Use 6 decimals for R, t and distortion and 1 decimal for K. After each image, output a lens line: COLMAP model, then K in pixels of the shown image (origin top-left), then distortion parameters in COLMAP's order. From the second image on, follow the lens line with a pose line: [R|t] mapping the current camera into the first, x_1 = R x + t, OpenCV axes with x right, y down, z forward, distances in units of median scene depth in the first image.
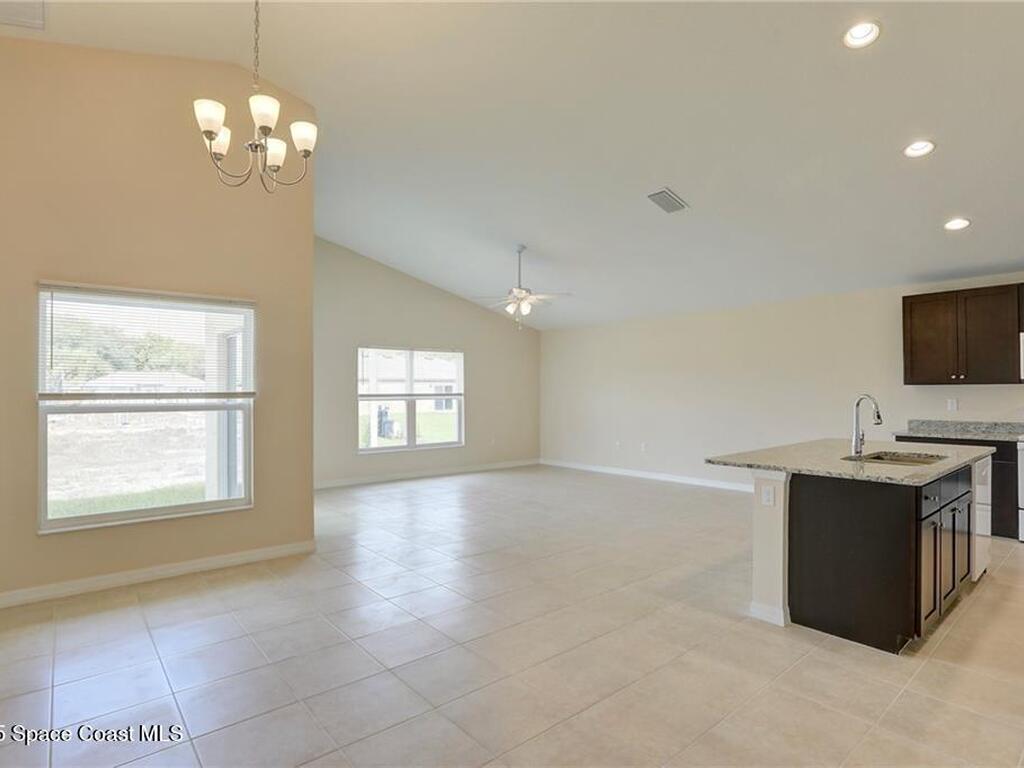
lens RADIAL K [[550.4, 0, 513.4], [0, 550.4, 387.0], [0, 0, 1]] dist [-0.034222, 0.000599]
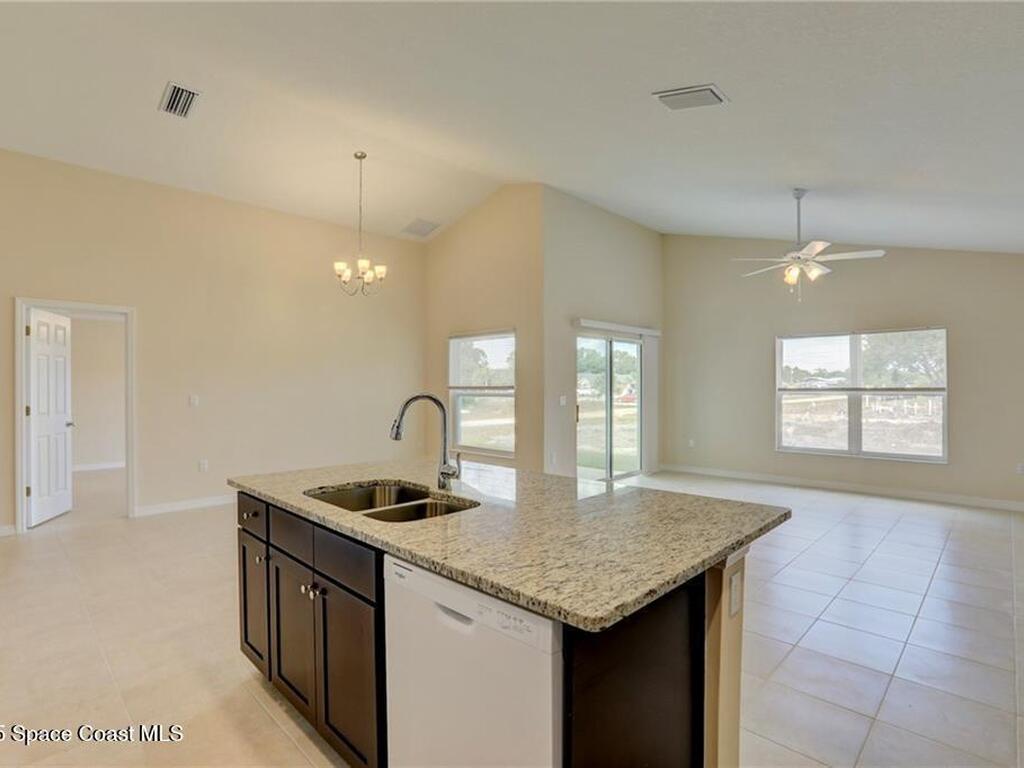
lens RADIAL K [[522.6, 0, 513.9], [0, 522.6, 386.1], [0, 0, 1]] dist [-0.064227, 0.030063]
pose [[0.095210, 0.004780, -0.995446, 0.546564], [0.010067, 0.999933, 0.005765, 0.000240], [0.995406, -0.010570, 0.095155, 0.446629]]
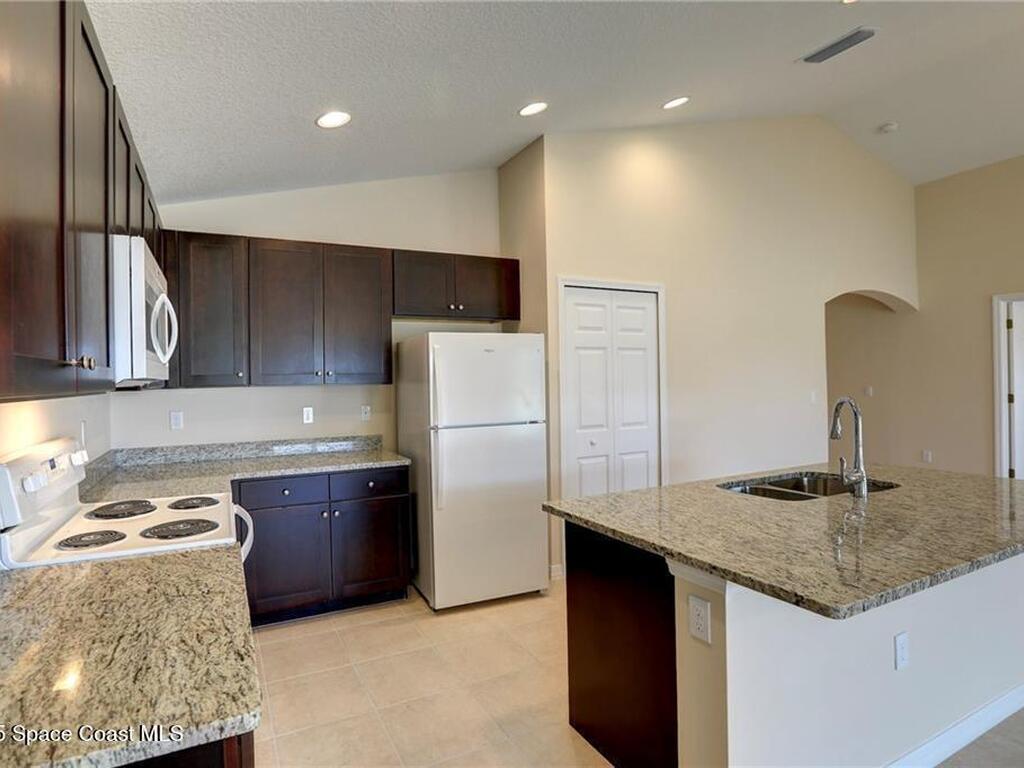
lens RADIAL K [[537.8, 0, 463.1], [0, 537.8, 383.5], [0, 0, 1]] dist [-0.039958, 0.000684]
pose [[-0.961742, 0.021713, 0.273095, 0.391896], [0.020895, 0.999764, -0.005905, -0.002334], [-0.273159, 0.000027, -0.961969, 0.738957]]
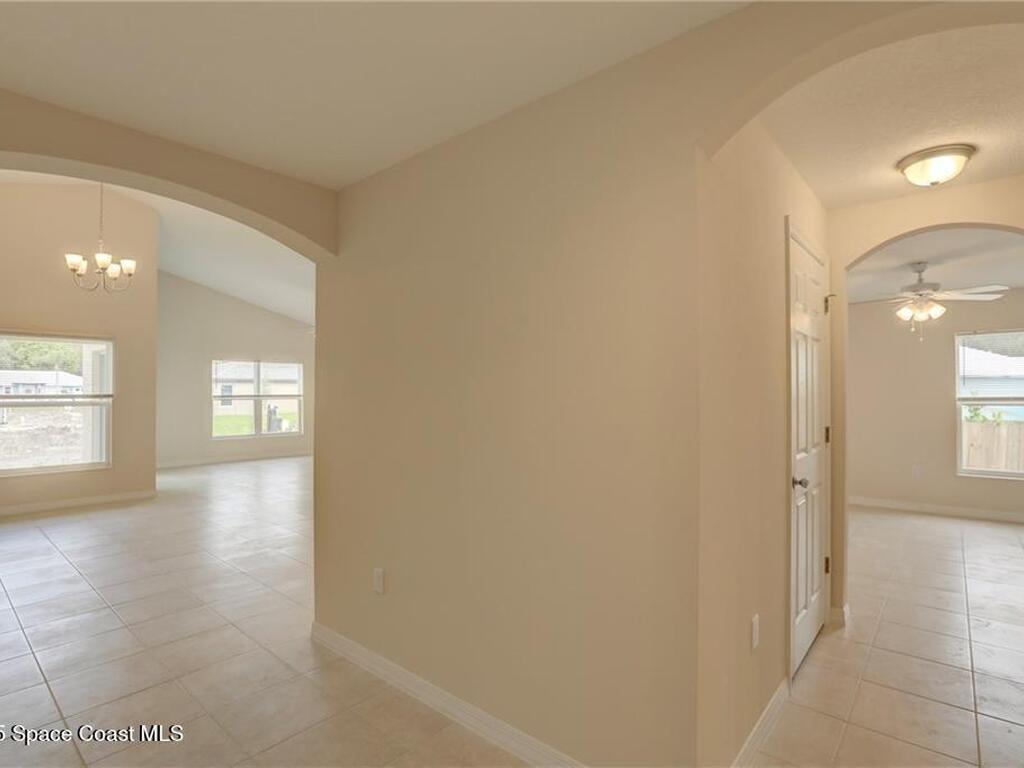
lens RADIAL K [[536.3, 0, 513.3], [0, 536.3, 389.1], [0, 0, 1]] dist [-0.024844, 0.002502]
pose [[0.988087, 0.004691, 0.153825, 0.231738], [-0.005137, 0.999984, 0.002501, -0.008454], [-0.153811, -0.003261, 0.988095, -0.367750]]
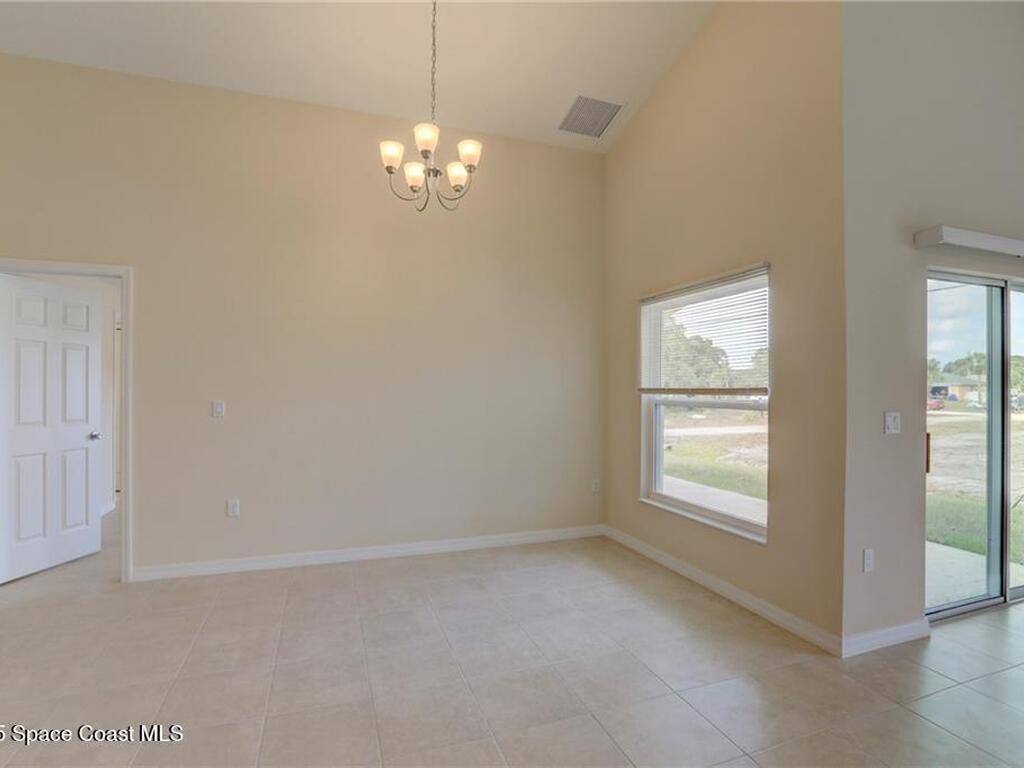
lens RADIAL K [[522.6, 0, 513.9], [0, 522.6, 386.1], [0, 0, 1]] dist [-0.064227, 0.030063]
pose [[-0.341635, 0.001005, -0.939832, 0.151270], [0.005770, 0.999983, -0.001028, 0.002782], [0.939815, -0.005774, -0.341635, 0.479170]]
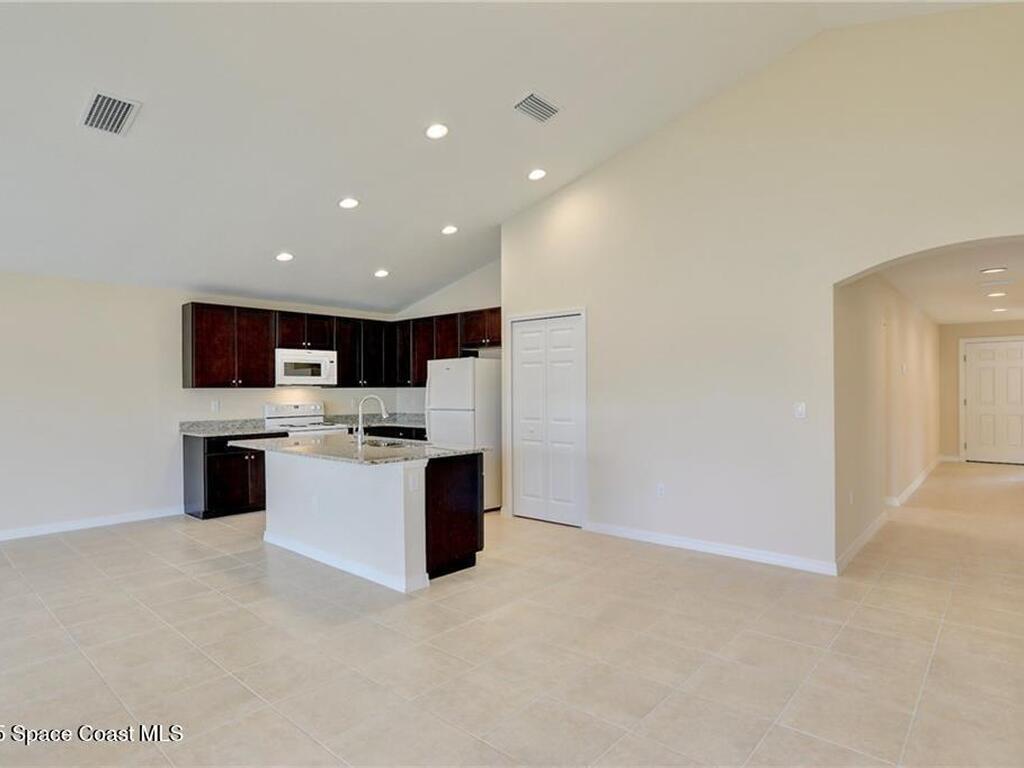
lens RADIAL K [[581.9, 0, 511.4], [0, 581.9, 388.3], [0, 0, 1]] dist [-0.042637, 0.000345]
pose [[-0.137875, 0.008281, 0.990415, -0.304553], [-0.000360, 0.999965, -0.008411, 0.003856], [-0.990450, -0.001516, -0.137867, 0.372886]]
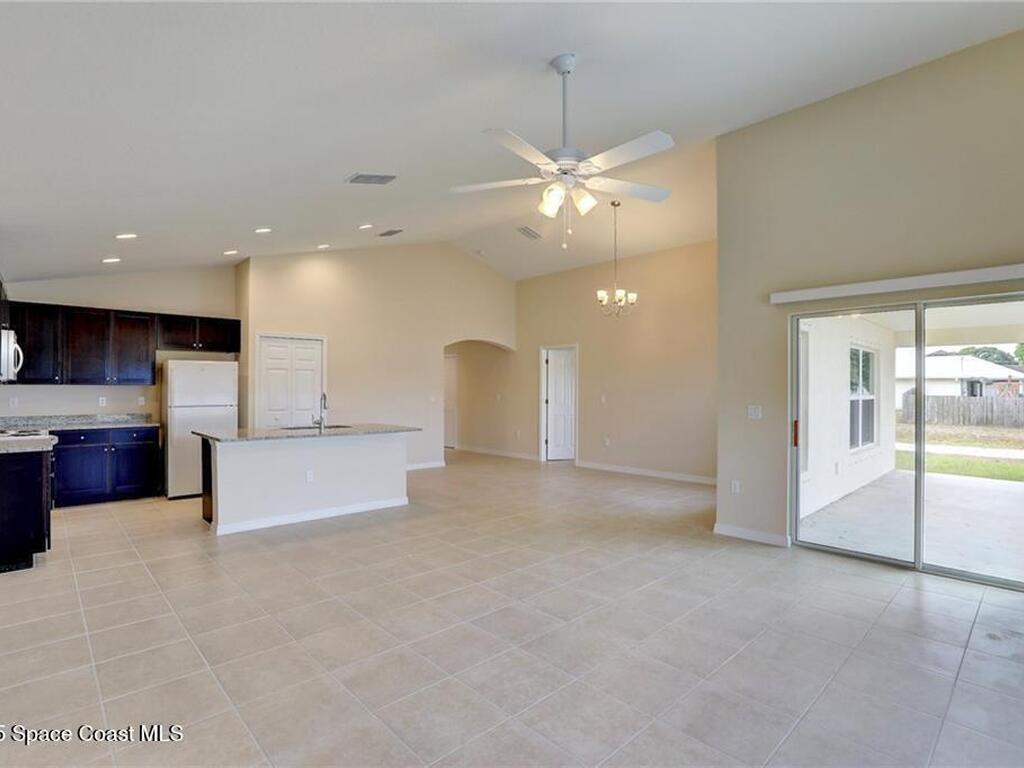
lens RADIAL K [[522.6, 0, 513.9], [0, 522.6, 386.1], [0, 0, 1]] dist [-0.064227, 0.030063]
pose [[-0.998198, 0.000411, -0.059998, 0.062740], [0.001184, 0.999917, -0.012861, 0.006388], [0.059988, -0.012908, -0.998116, 1.147197]]
